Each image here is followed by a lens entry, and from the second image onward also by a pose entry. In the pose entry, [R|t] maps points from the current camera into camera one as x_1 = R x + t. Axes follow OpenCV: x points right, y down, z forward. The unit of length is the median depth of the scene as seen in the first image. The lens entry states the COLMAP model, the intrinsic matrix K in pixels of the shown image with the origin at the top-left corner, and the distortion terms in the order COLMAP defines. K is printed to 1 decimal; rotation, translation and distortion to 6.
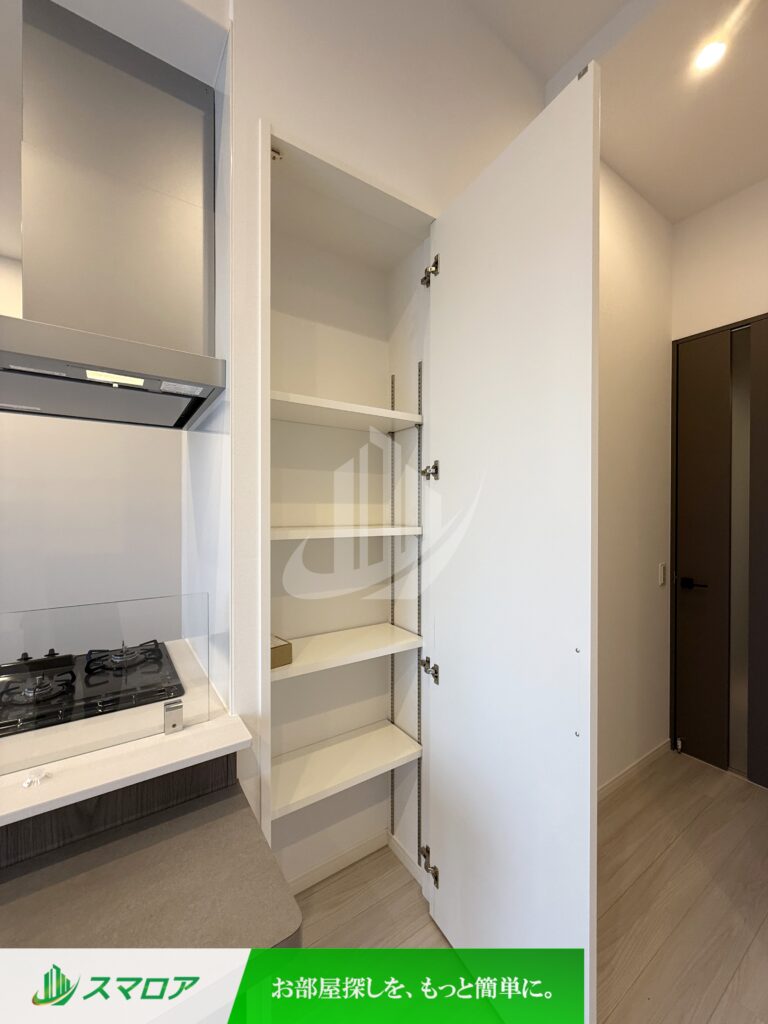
lens RADIAL K [[406.8, 0, 376.5], [0, 406.8, 507.7], [0, 0, 1]] dist [-0.000521, -0.000273]
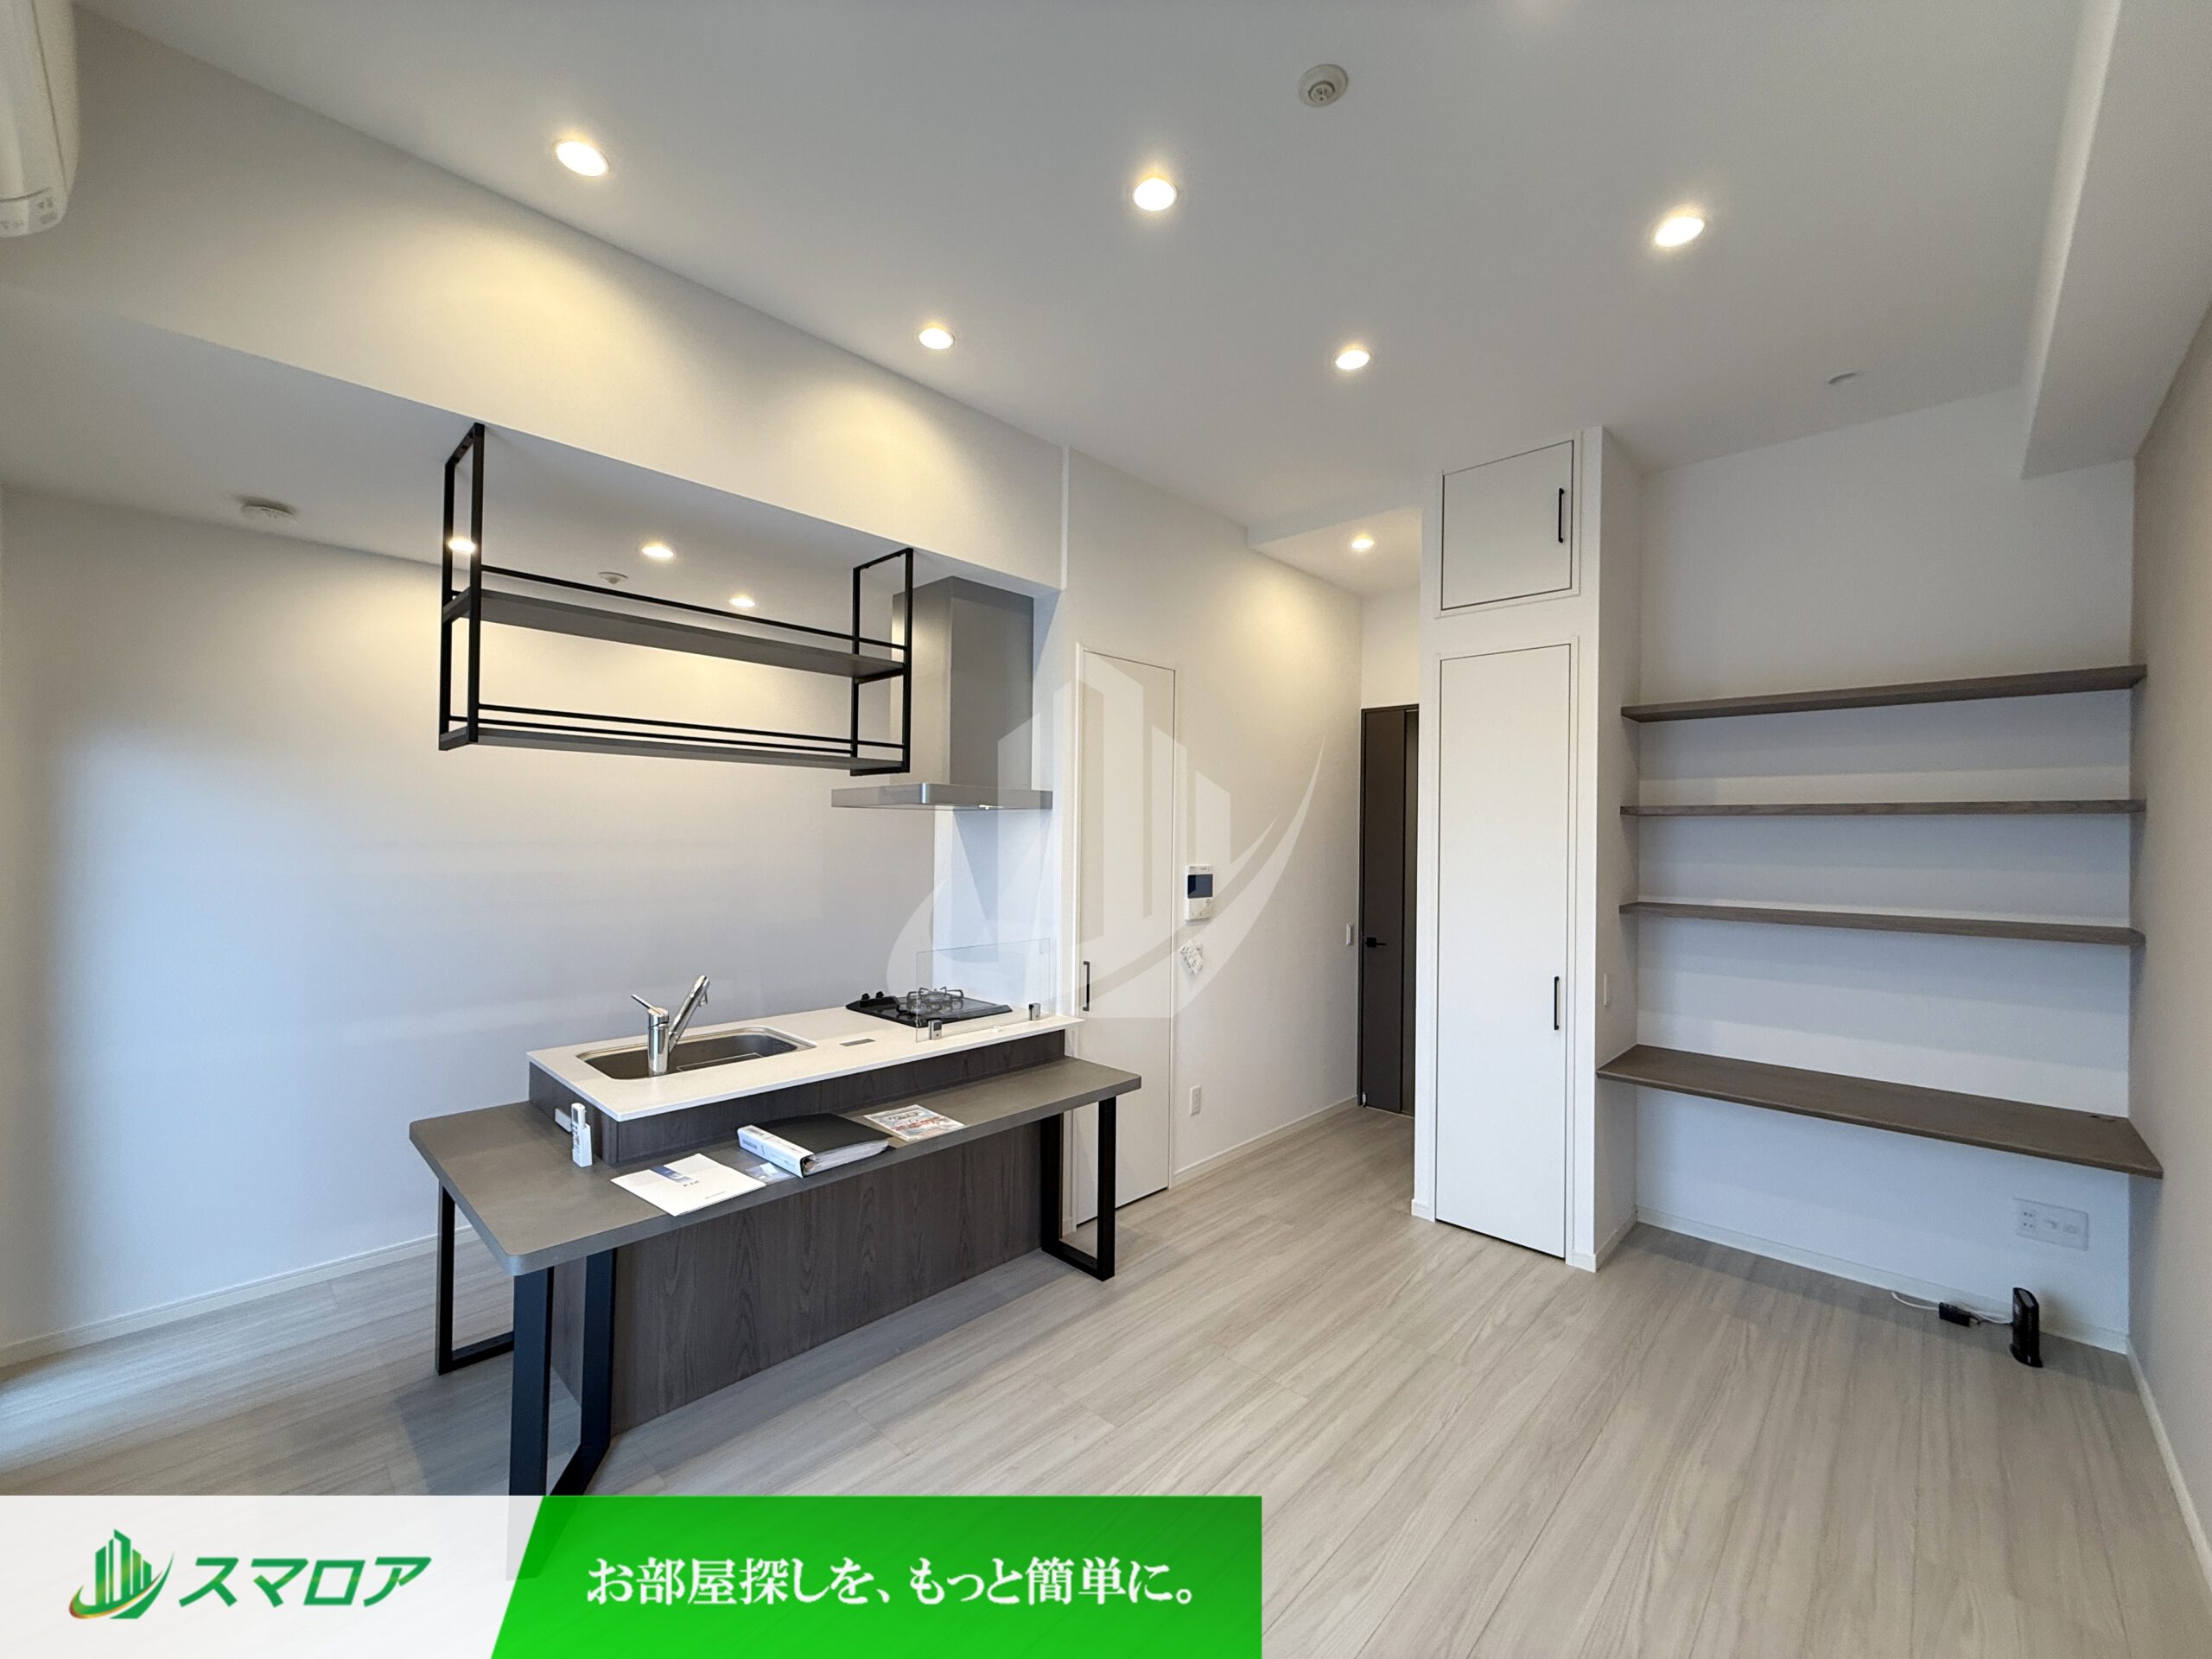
lens RADIAL K [[878.8, 0, 1100.6], [0, 878.8, 833.6], [0, 0, 1]] dist [-0.000521, -0.000273]
pose [[0.978563, 0.006427, 0.205848, -0.383208], [-0.007533, 0.999961, 0.004589, -0.098300], [-0.205811, -0.006041, 0.978573, -1.059330]]
